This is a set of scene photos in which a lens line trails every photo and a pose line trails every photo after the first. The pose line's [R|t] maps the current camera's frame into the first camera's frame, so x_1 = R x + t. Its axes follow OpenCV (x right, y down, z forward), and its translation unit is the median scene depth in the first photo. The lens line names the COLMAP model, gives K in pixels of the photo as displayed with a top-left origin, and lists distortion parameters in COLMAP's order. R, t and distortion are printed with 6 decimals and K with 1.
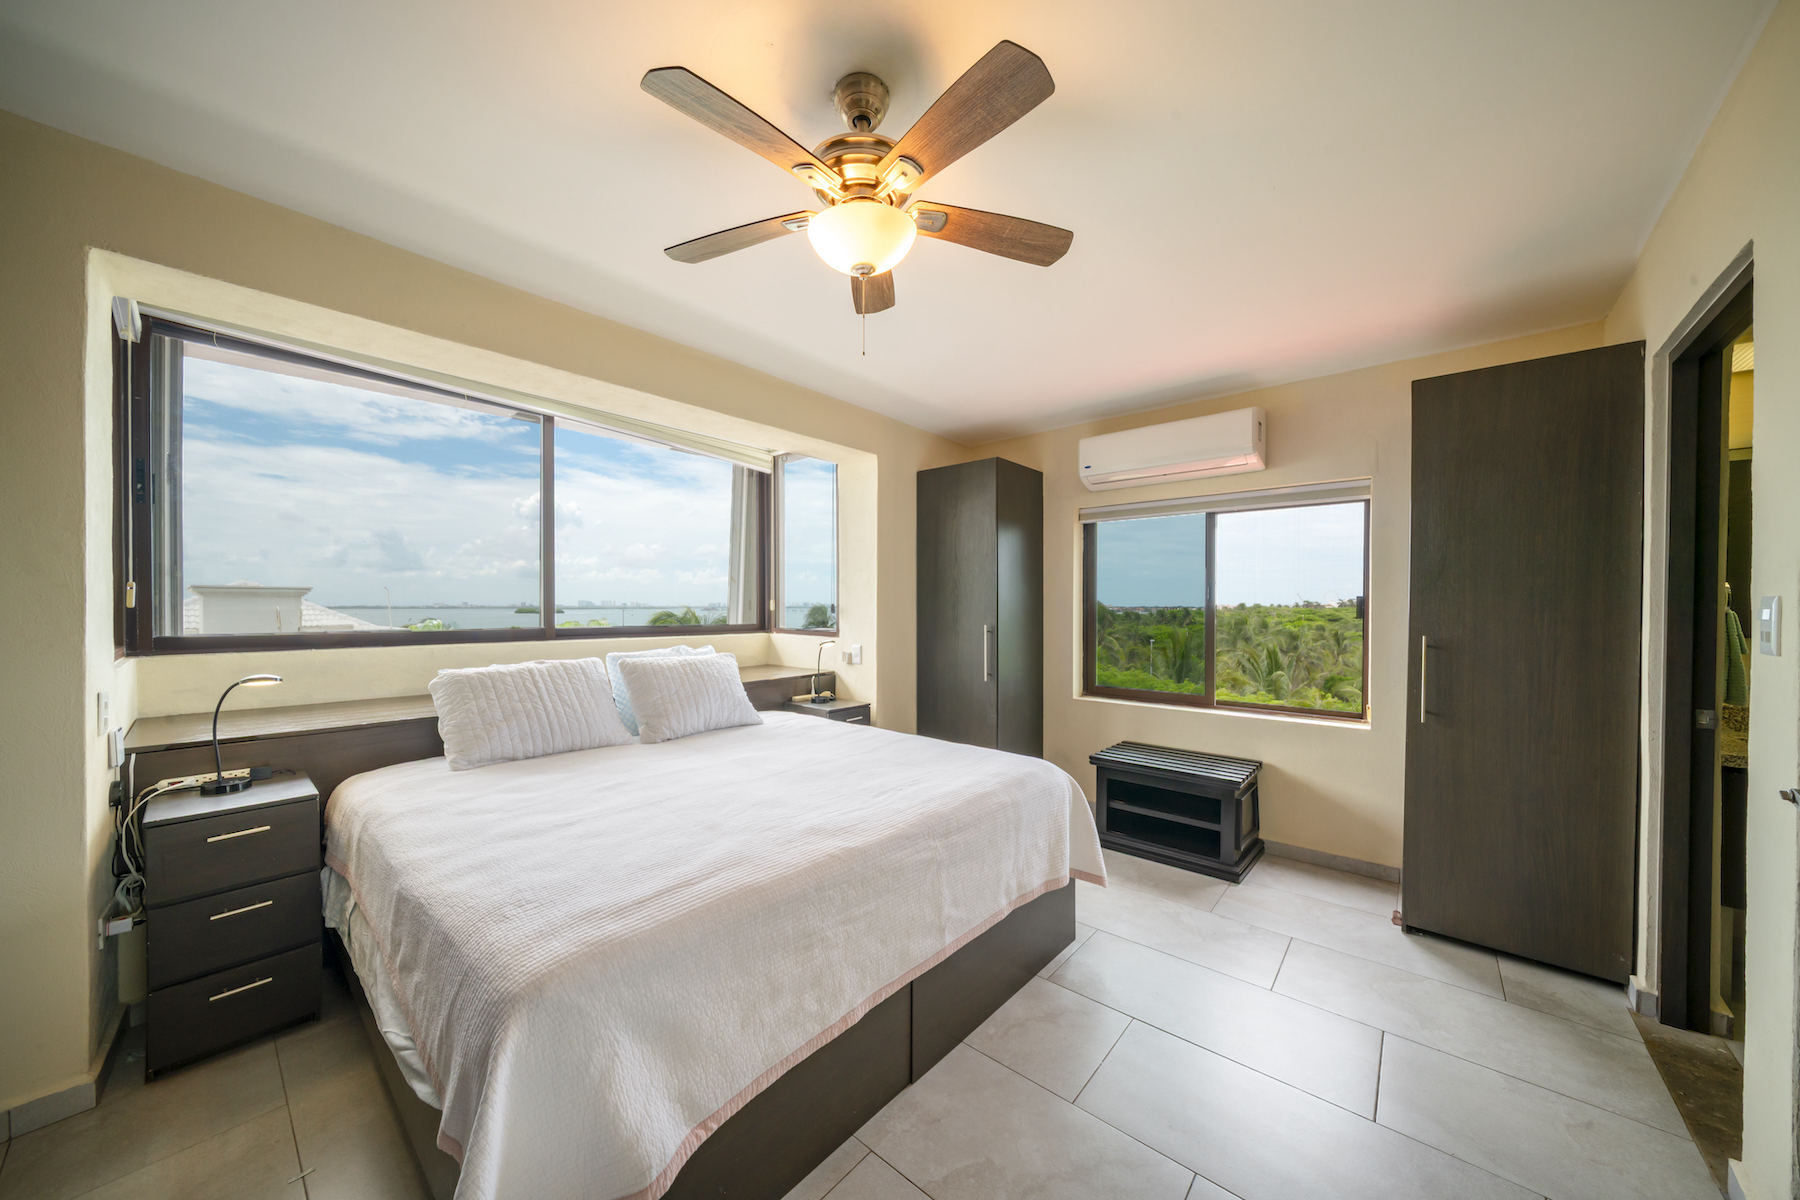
lens RADIAL K [[613.4, 0, 888.3], [0, 613.4, 611.2], [0, 0, 1]] dist [-0.005525, 0.000468]
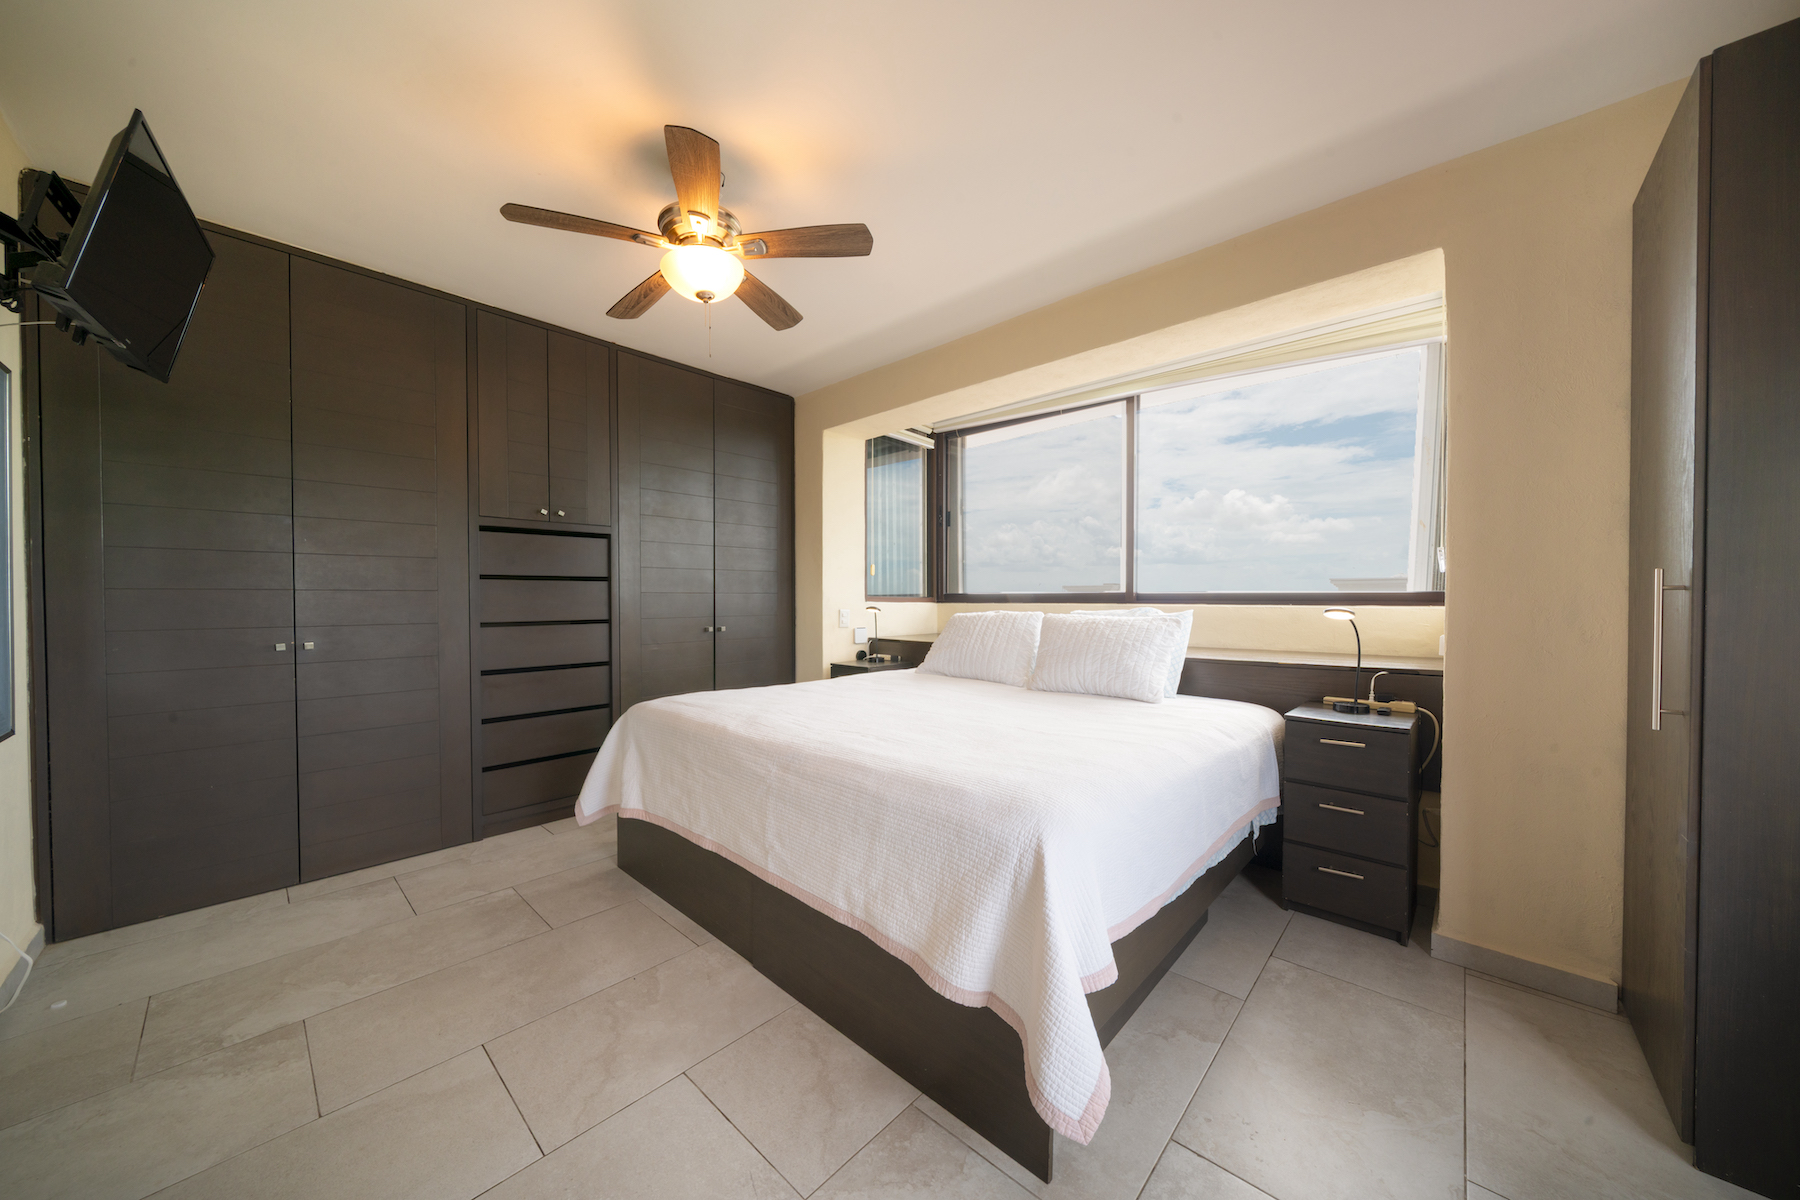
lens RADIAL K [[613.4, 0, 884.0], [0, 613.4, 597.3], [0, 0, 1]] dist [-0.005525, 0.000468]
pose [[-0.038494, -0.007222, -0.999233, 0.880091], [-0.003634, 0.999968, -0.007087, 0.075298], [0.999252, 0.003358, -0.038519, 0.972051]]
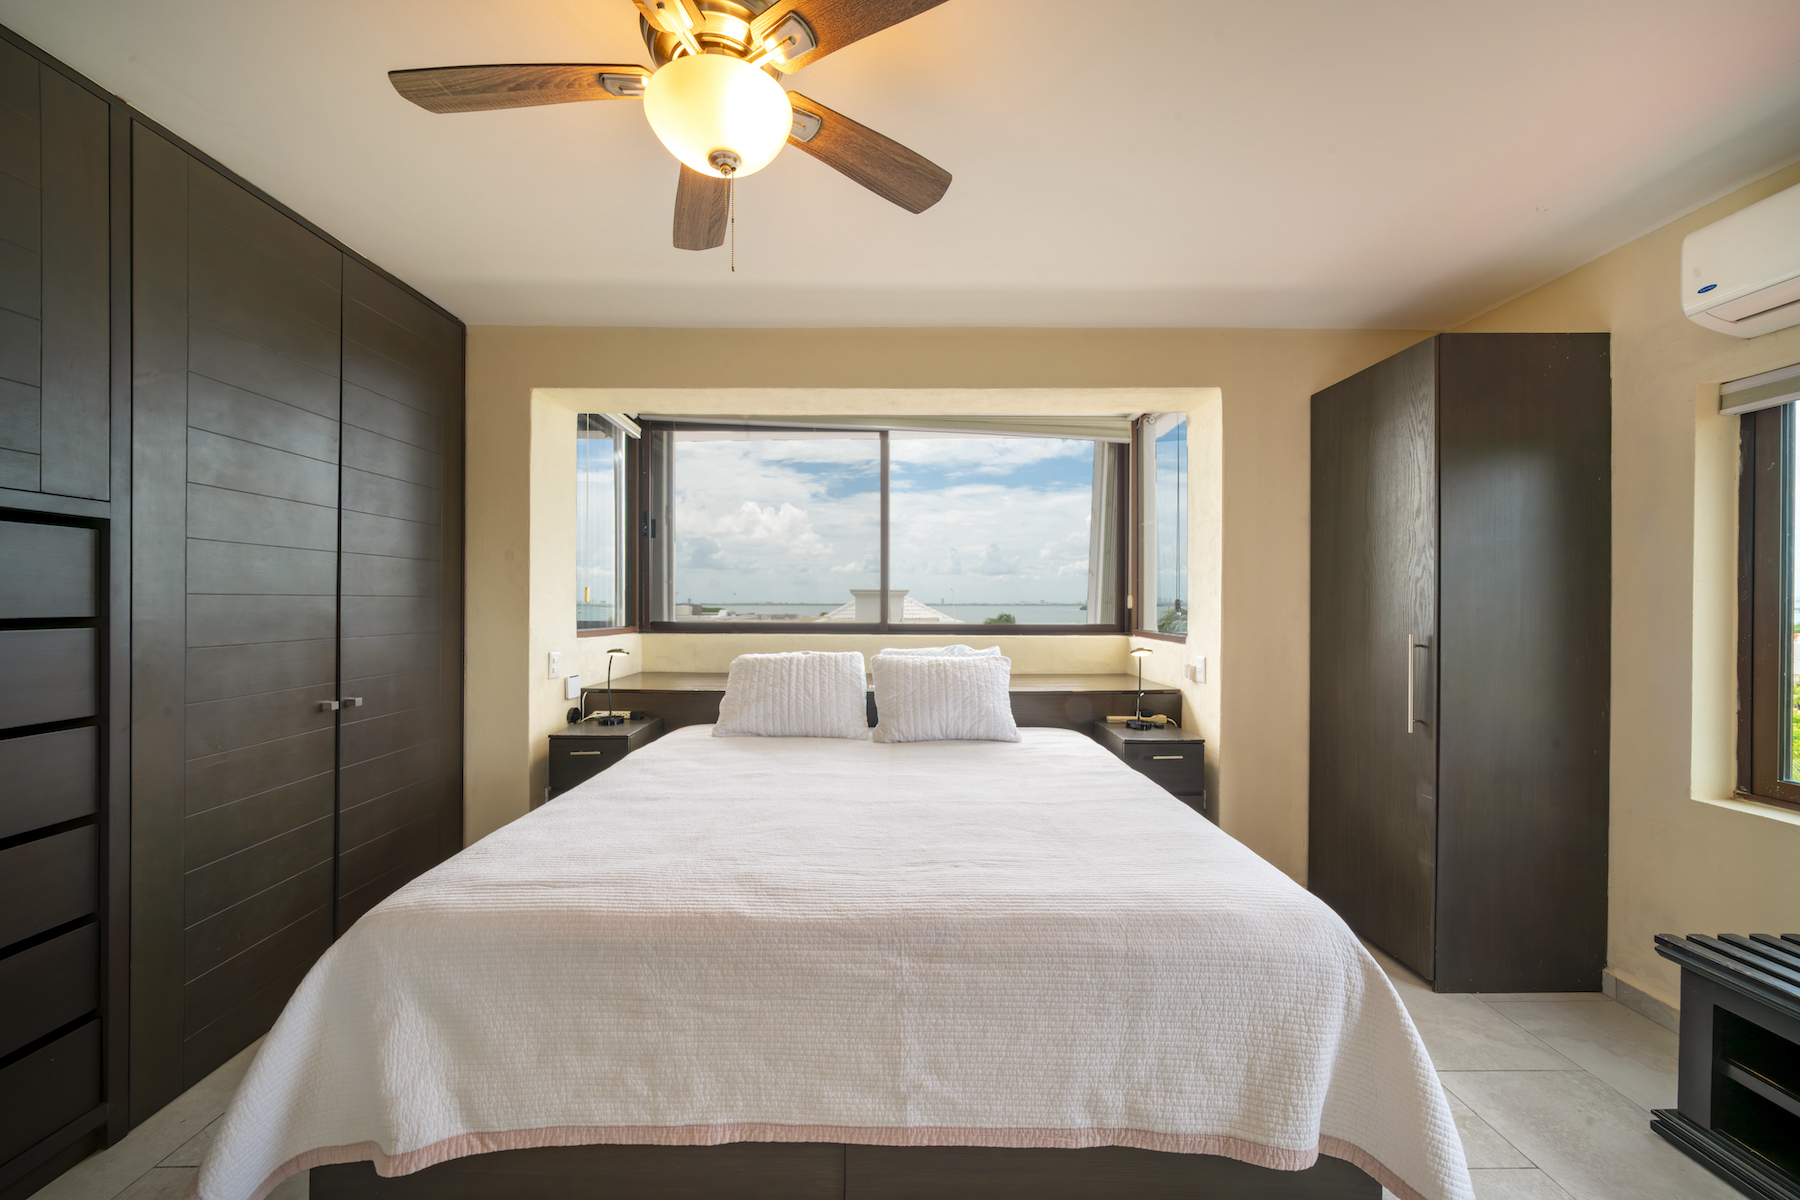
lens RADIAL K [[613.4, 0, 890.5], [0, 613.4, 608.6], [0, 0, 1]] dist [-0.005525, 0.000468]
pose [[0.664168, 0.005113, -0.747566, 0.442177], [-0.005837, 0.999982, 0.001654, -0.000385], [0.747561, 0.003265, 0.664185, 0.439000]]
